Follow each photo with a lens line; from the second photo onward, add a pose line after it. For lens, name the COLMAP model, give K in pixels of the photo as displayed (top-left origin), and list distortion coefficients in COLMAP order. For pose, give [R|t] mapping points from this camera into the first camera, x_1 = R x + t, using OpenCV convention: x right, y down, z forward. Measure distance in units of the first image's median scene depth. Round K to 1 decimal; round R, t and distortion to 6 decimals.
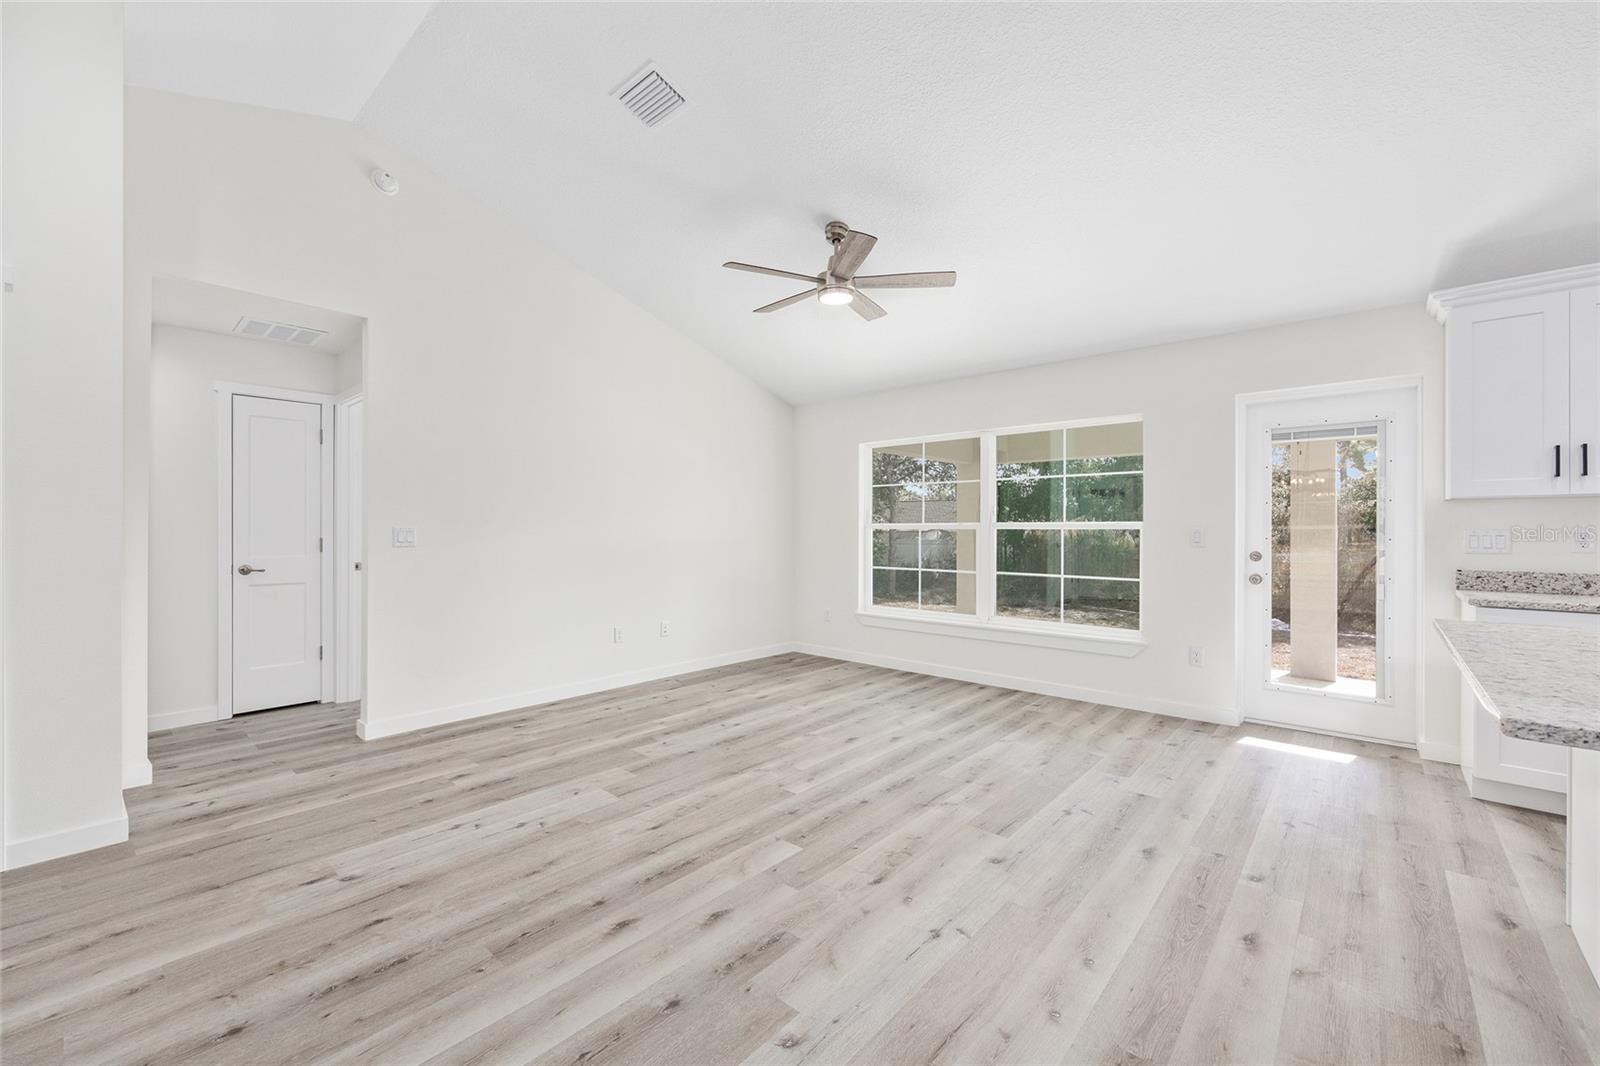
lens RADIAL K [[642.0, 0, 799.8], [0, 642.0, 528.9], [0, 0, 1]] dist [-0.001243, 0.000938]
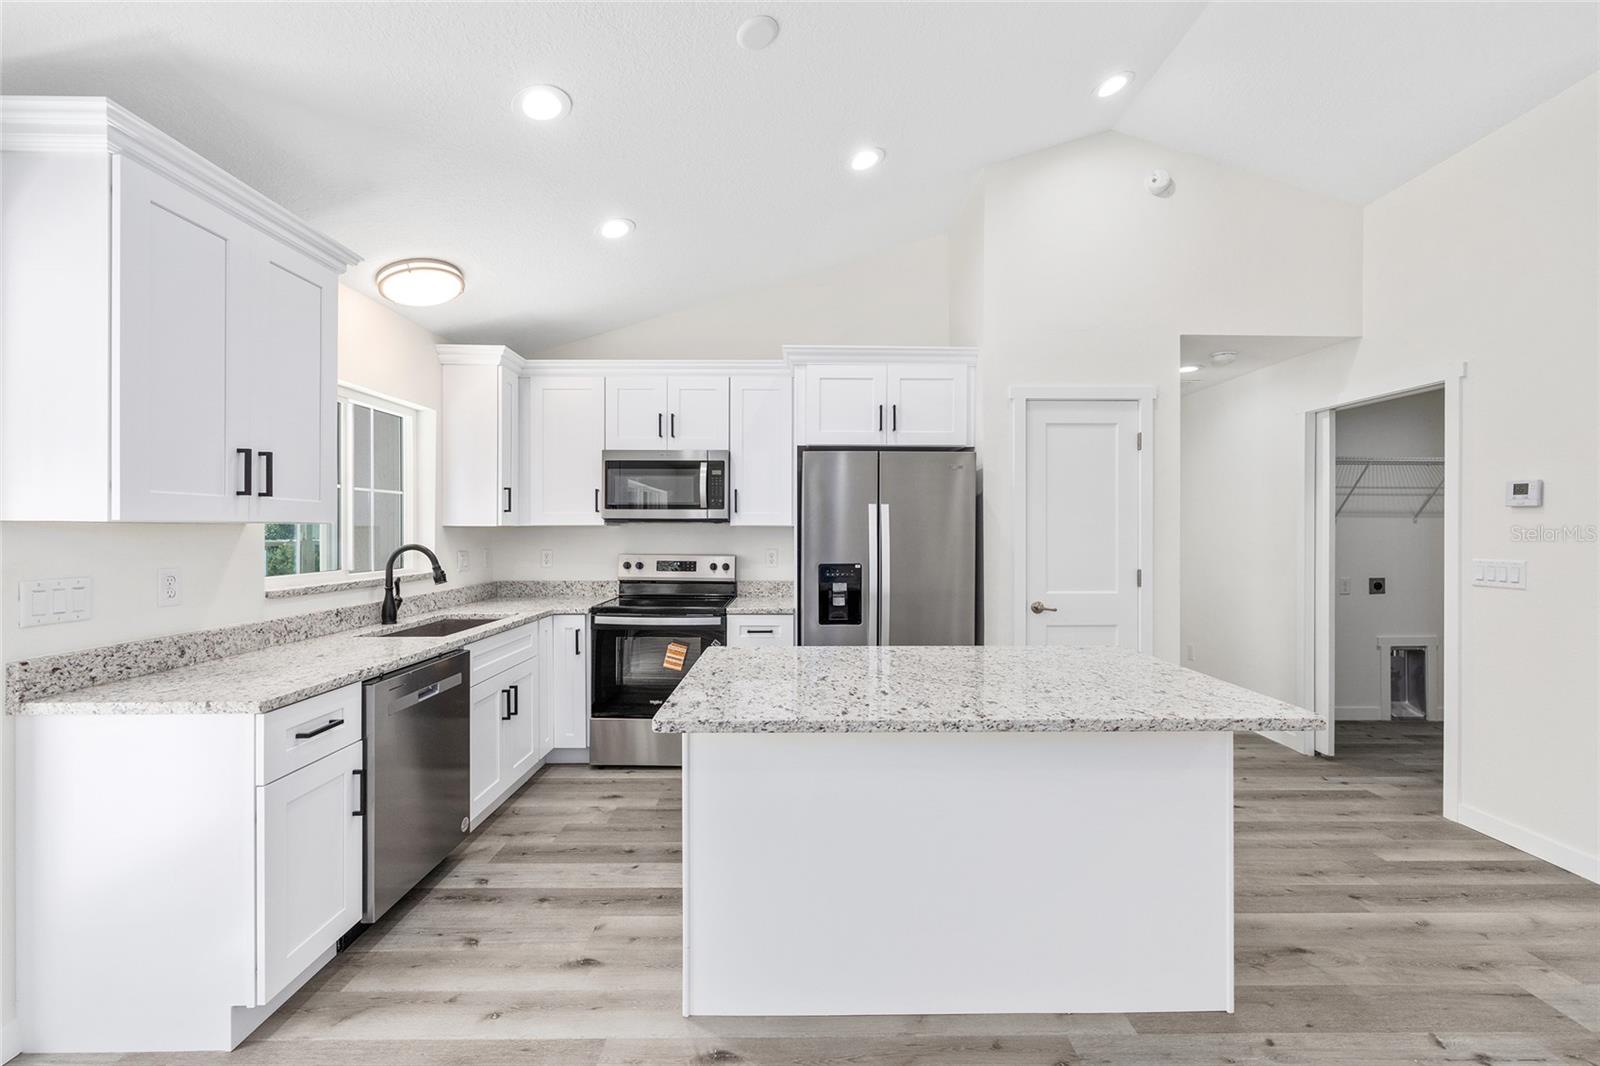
lens RADIAL K [[642.0, 0, 801.7], [0, 642.0, 531.5], [0, 0, 1]] dist [-0.001243, 0.000938]
pose [[-0.670609, -0.004255, 0.741799, 0.262213], [-0.003400, 0.999991, 0.002662, -0.043110], [-0.741803, -0.000737, -0.670617, 0.925150]]
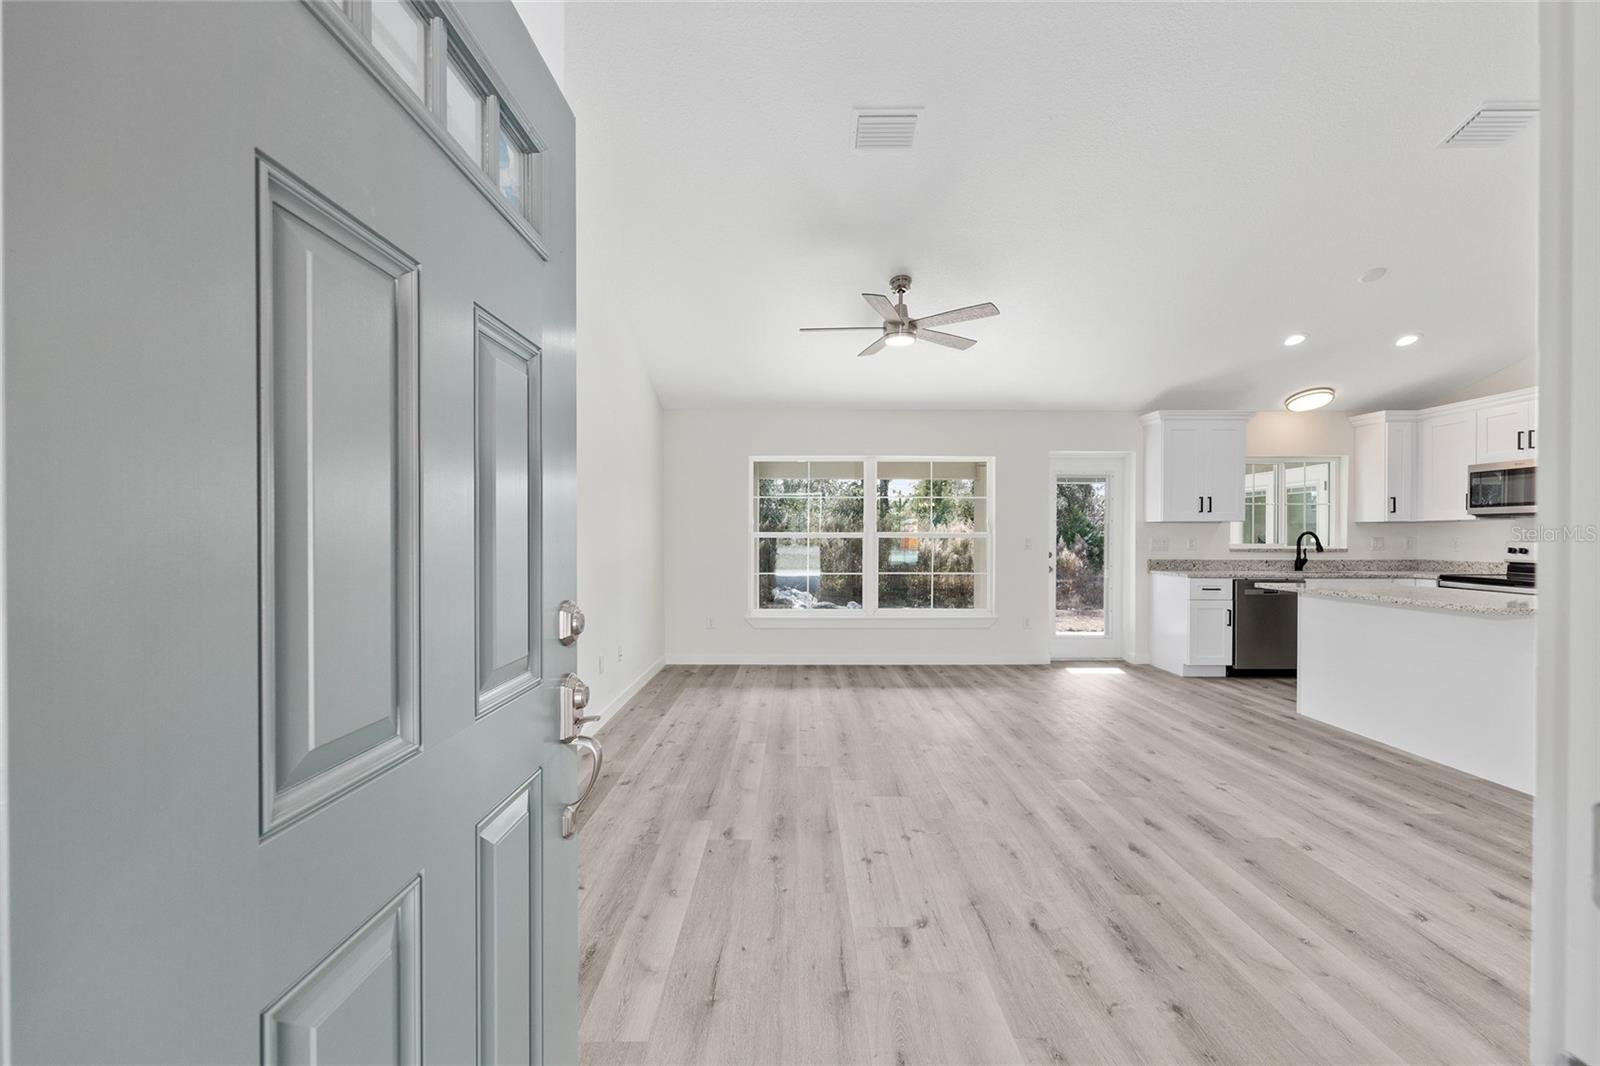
lens RADIAL K [[642.0, 0, 800.0], [0, 642.0, 538.7], [0, 0, 1]] dist [-0.001243, 0.000938]
pose [[0.745149, -0.004865, 0.666881, -1.017417], [-0.000723, 0.999967, 0.008102, -0.012315], [-0.666898, -0.006519, 0.745121, 0.302975]]
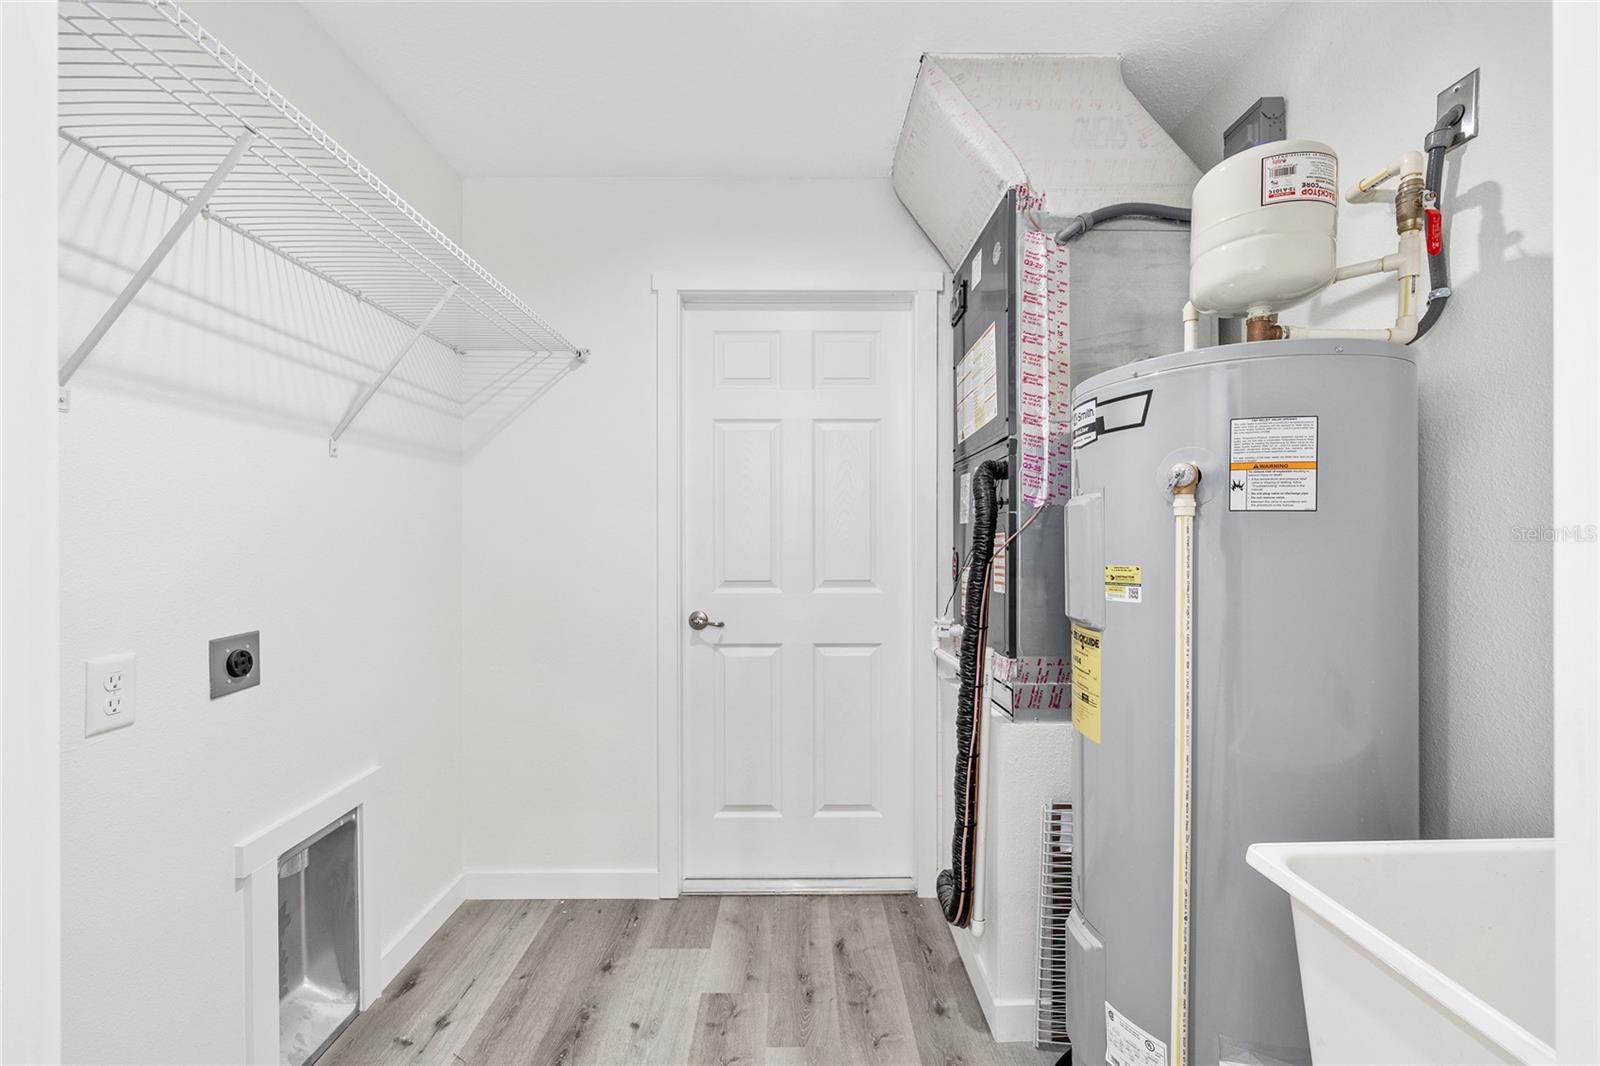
lens RADIAL K [[642.0, 0, 804.5], [0, 642.0, 538.5], [0, 0, 1]] dist [-0.001243, 0.000938]
pose [[-0.742440, 0.004344, -0.669899, 0.471824], [0.003359, 0.999991, 0.002762, 0.000683], [0.669904, -0.000200, -0.742447, -0.486628]]
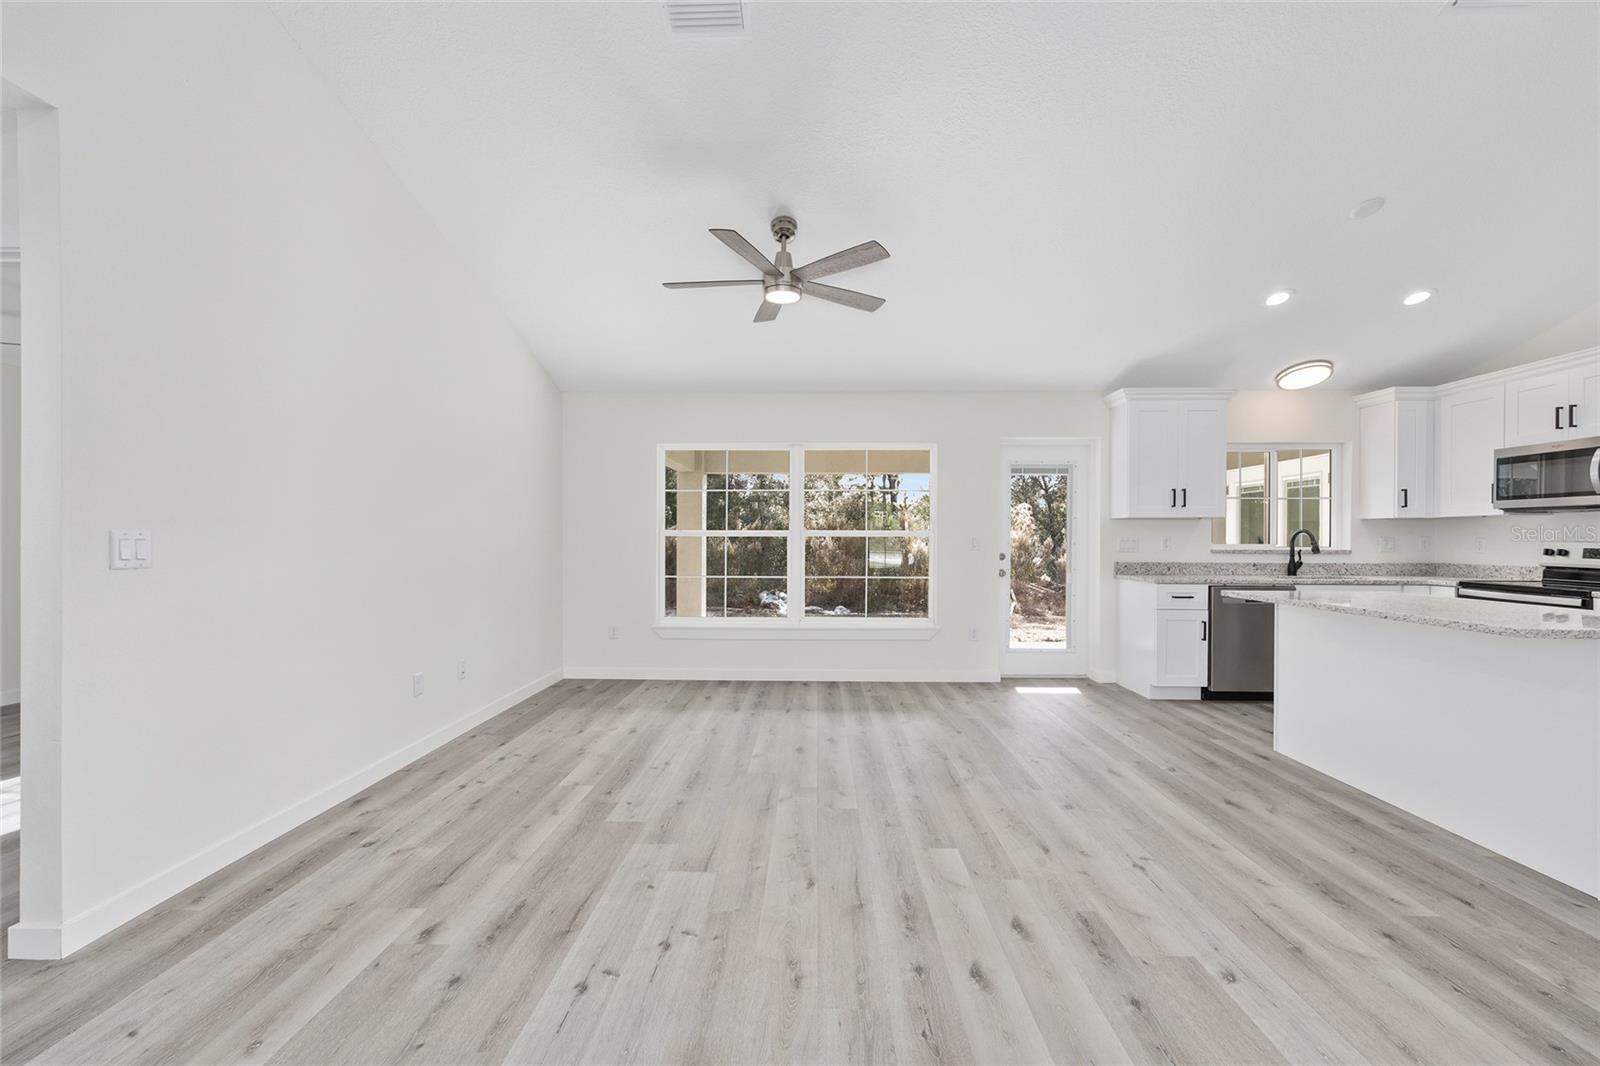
lens RADIAL K [[642.0, 0, 799.6], [0, 642.0, 540.8], [0, 0, 1]] dist [-0.001243, 0.000938]
pose [[0.764984, -0.002543, 0.644044, -0.649271], [-0.002552, 0.999972, 0.006980, 0.000746], [-0.644044, -0.006983, 0.764956, 0.293470]]
